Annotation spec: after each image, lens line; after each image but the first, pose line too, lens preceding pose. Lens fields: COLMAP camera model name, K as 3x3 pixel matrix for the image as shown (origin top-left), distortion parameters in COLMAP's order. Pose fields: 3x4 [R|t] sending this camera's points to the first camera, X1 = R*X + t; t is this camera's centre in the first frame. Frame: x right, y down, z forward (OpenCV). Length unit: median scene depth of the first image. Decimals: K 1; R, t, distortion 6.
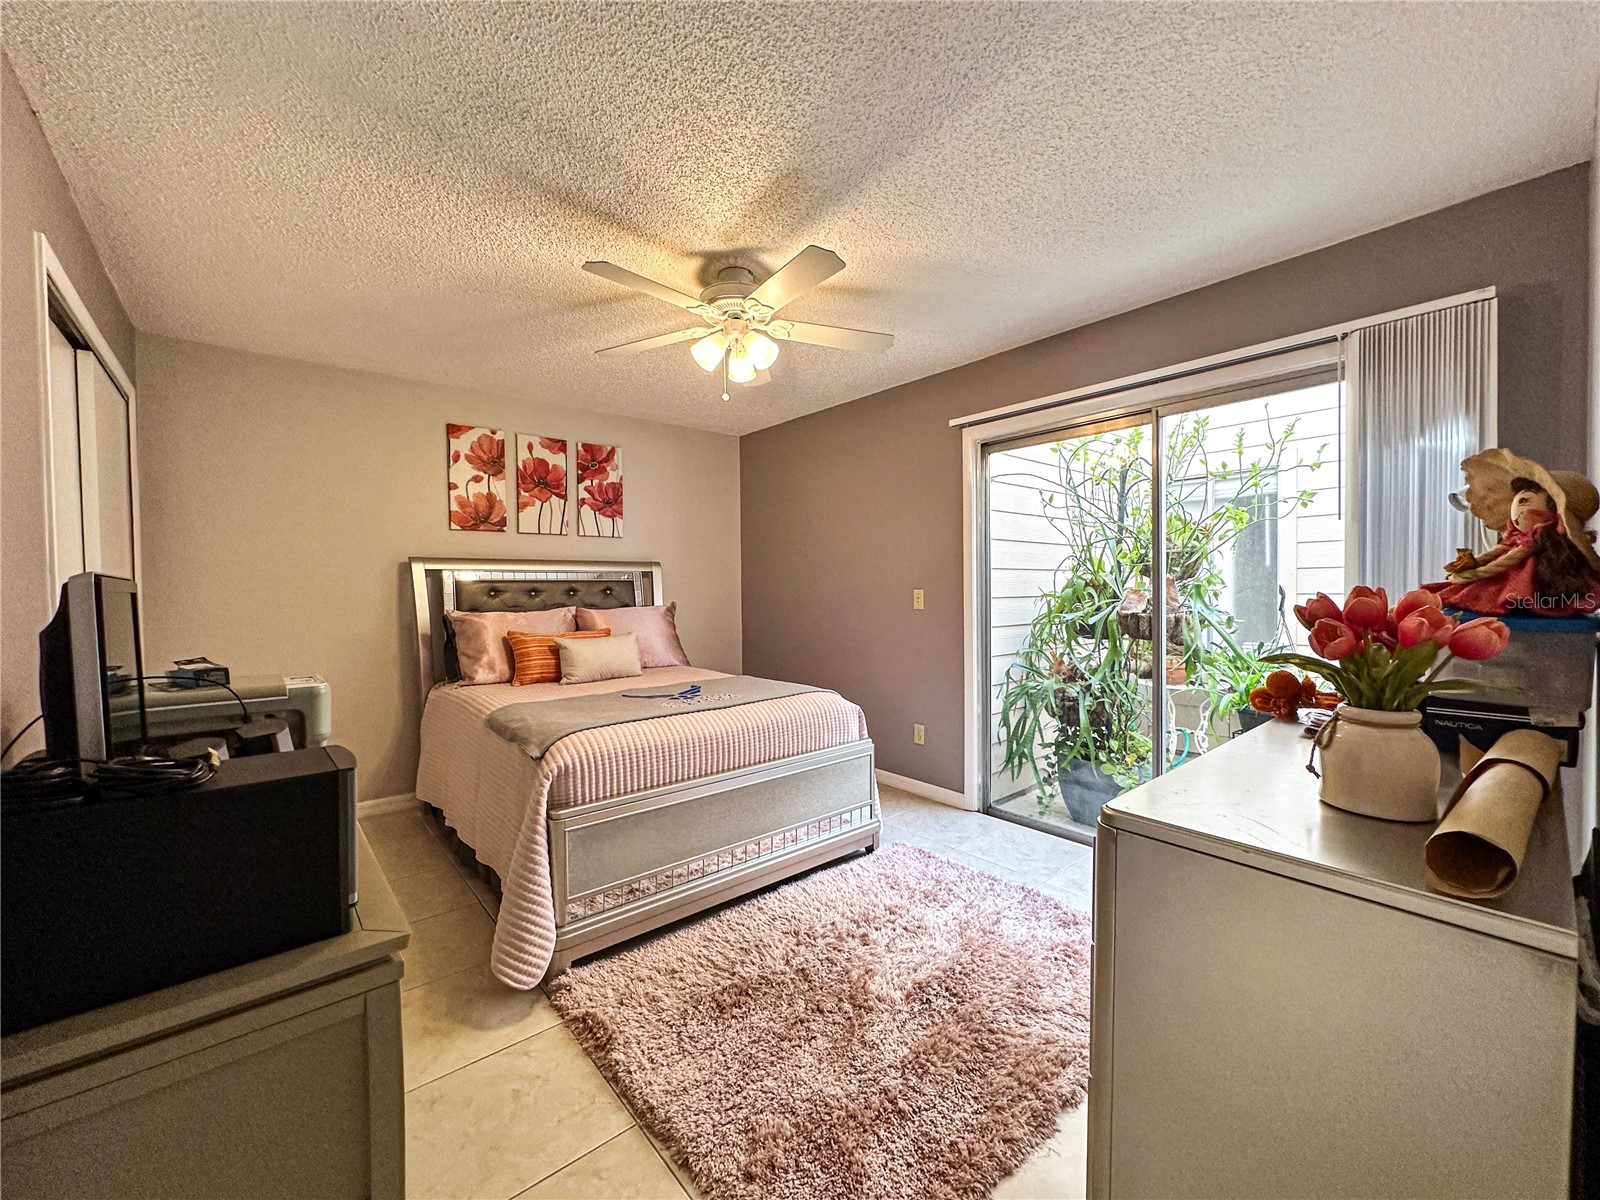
lens RADIAL K [[635.5, 0, 802.4], [0, 635.5, 600.8], [0, 0, 1]] dist [-0.006055, 0.000261]
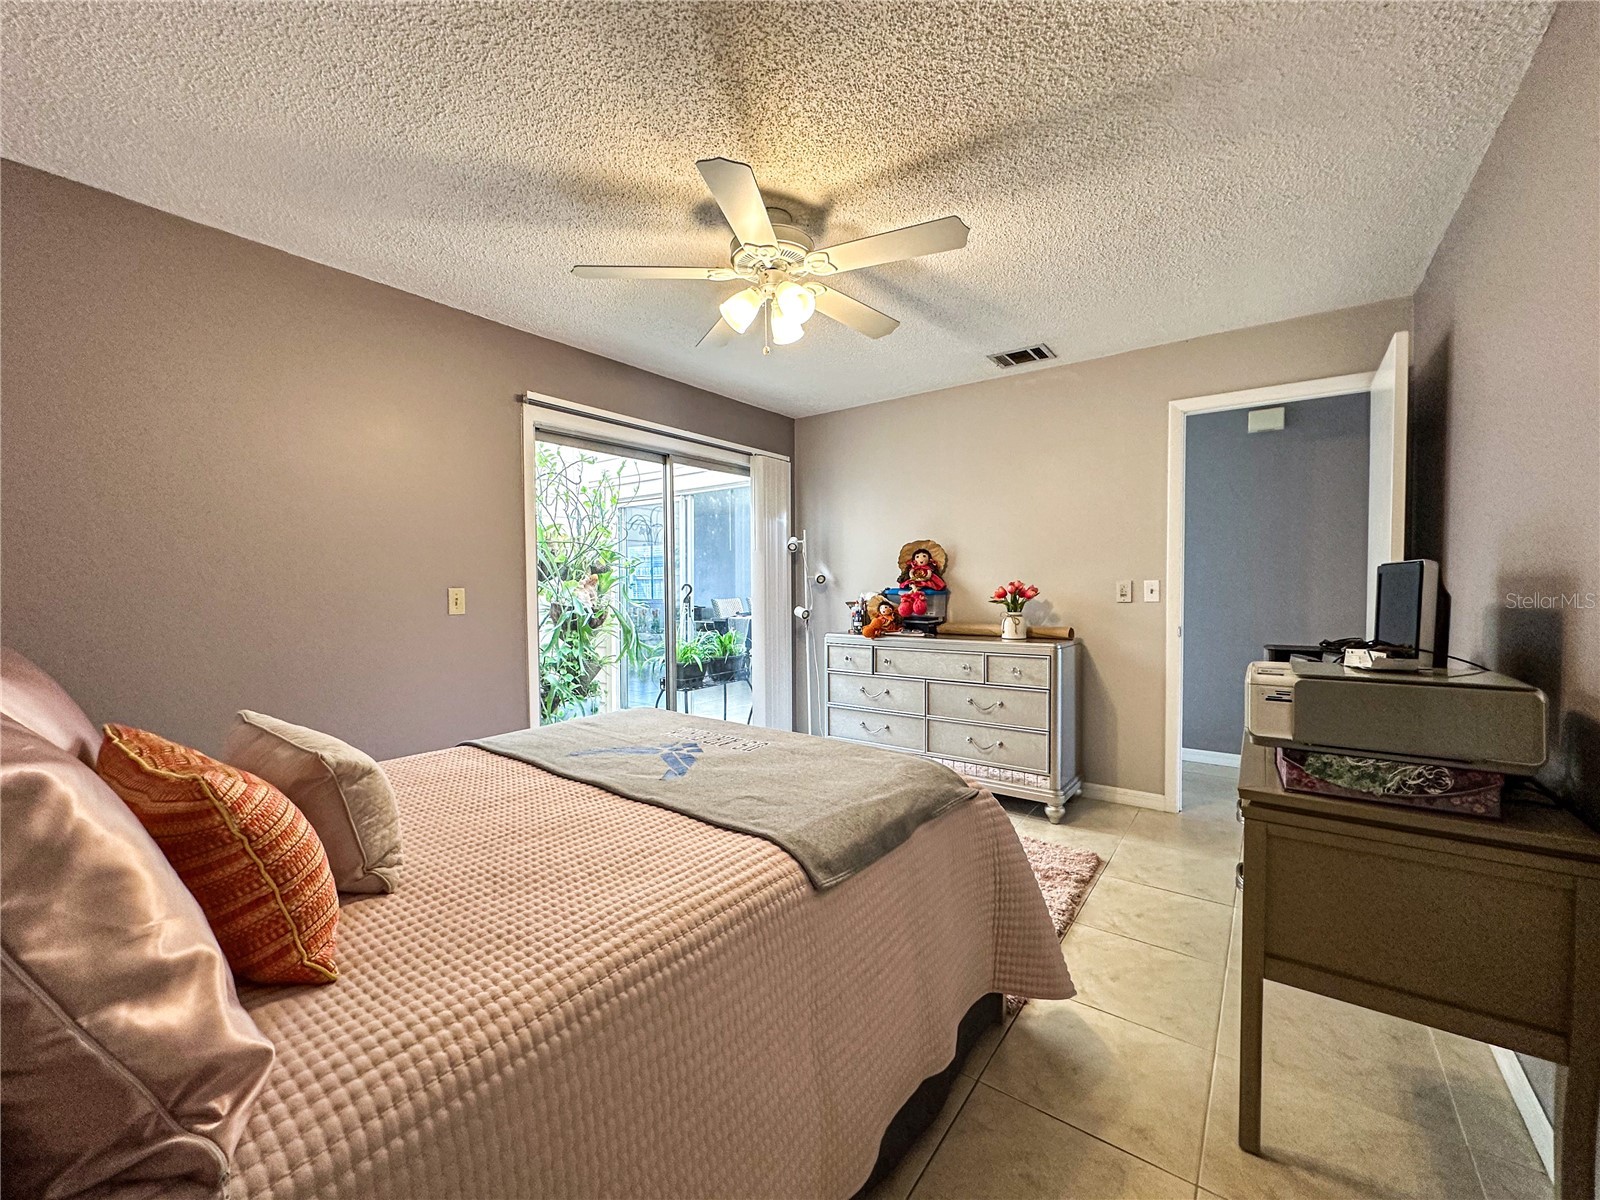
lens RADIAL K [[635.5, 0, 802.7], [0, 635.5, 600.4], [0, 0, 1]] dist [-0.006055, 0.000261]
pose [[-0.223138, -0.018249, 0.974616, -0.861721], [0.023883, 0.999422, 0.024181, -0.016092], [-0.974494, 0.028673, -0.222573, 1.049440]]
